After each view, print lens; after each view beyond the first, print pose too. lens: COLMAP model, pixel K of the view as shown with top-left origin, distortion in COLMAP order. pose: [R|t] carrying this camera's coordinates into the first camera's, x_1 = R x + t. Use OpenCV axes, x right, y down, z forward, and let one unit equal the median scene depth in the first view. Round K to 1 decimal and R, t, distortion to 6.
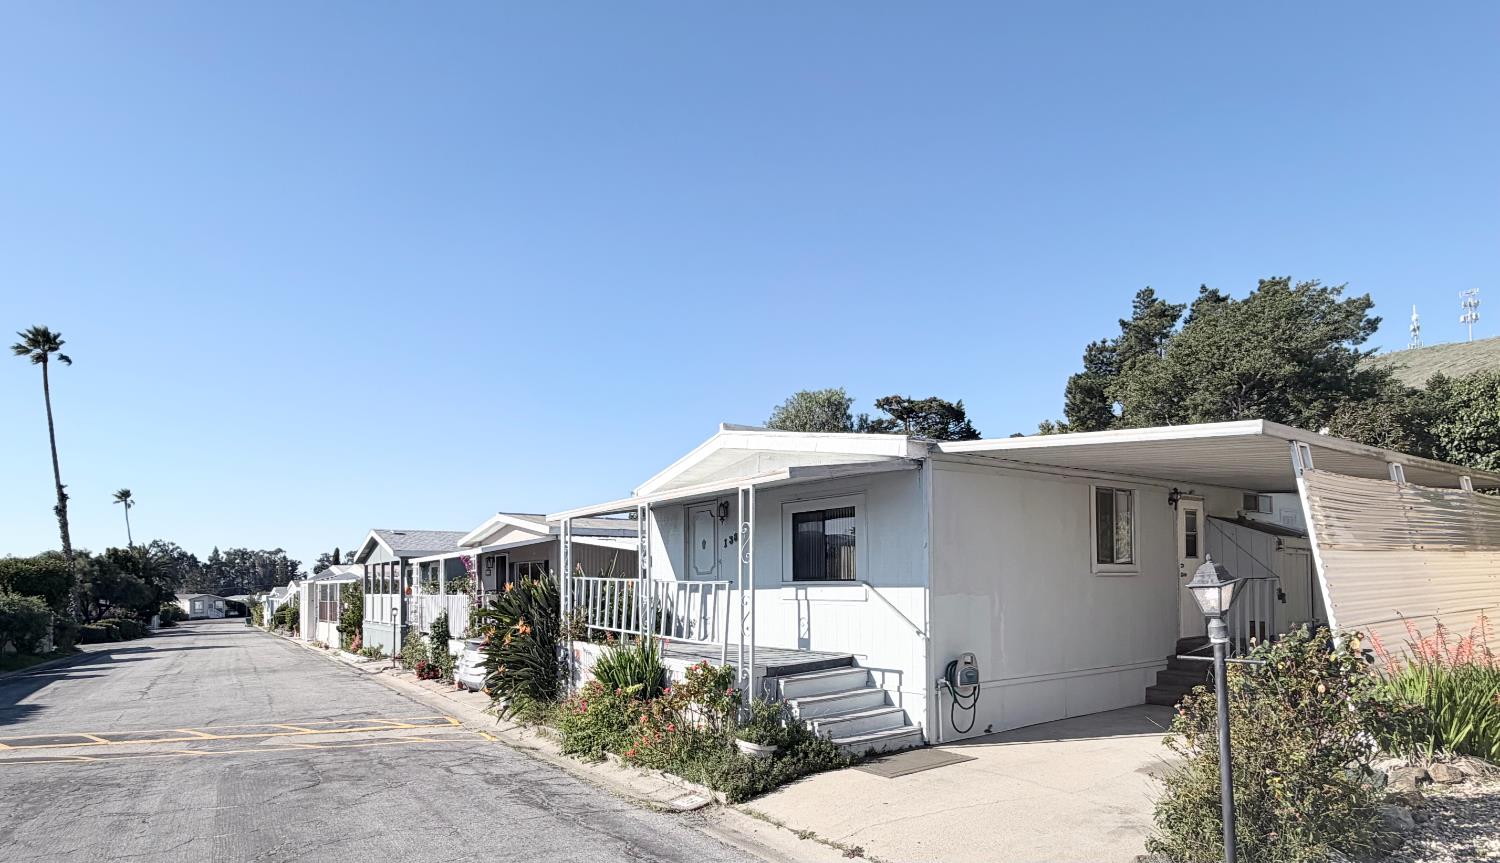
lens RADIAL K [[845.8, 0, 748.0], [0, 845.8, 559.5], [0, 0, 1]] dist [-0.008007, -0.000629]
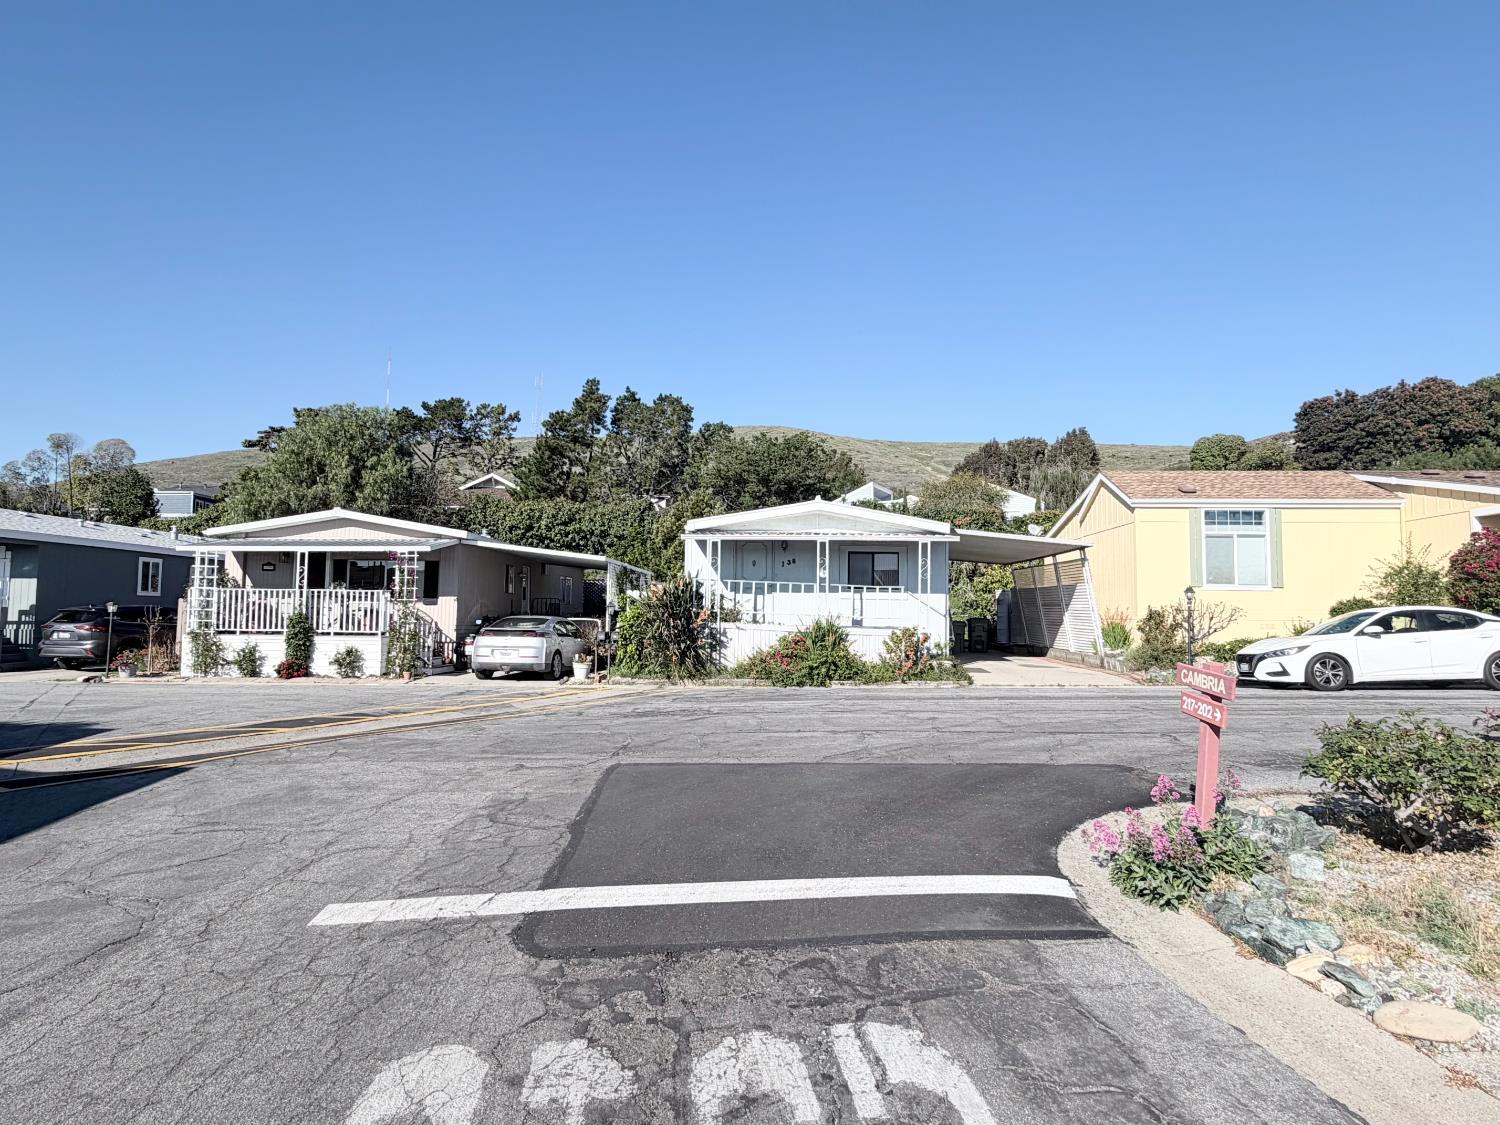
lens RADIAL K [[848.1, 0, 749.6], [0, 848.1, 553.0], [0, 0, 1]] dist [-0.001038, -0.000701]
pose [[0.618916, 0.080405, 0.781331, -1.387817], [-0.045521, 0.996747, -0.066514, 0.073572], [-0.784137, 0.005600, 0.620563, 0.032513]]
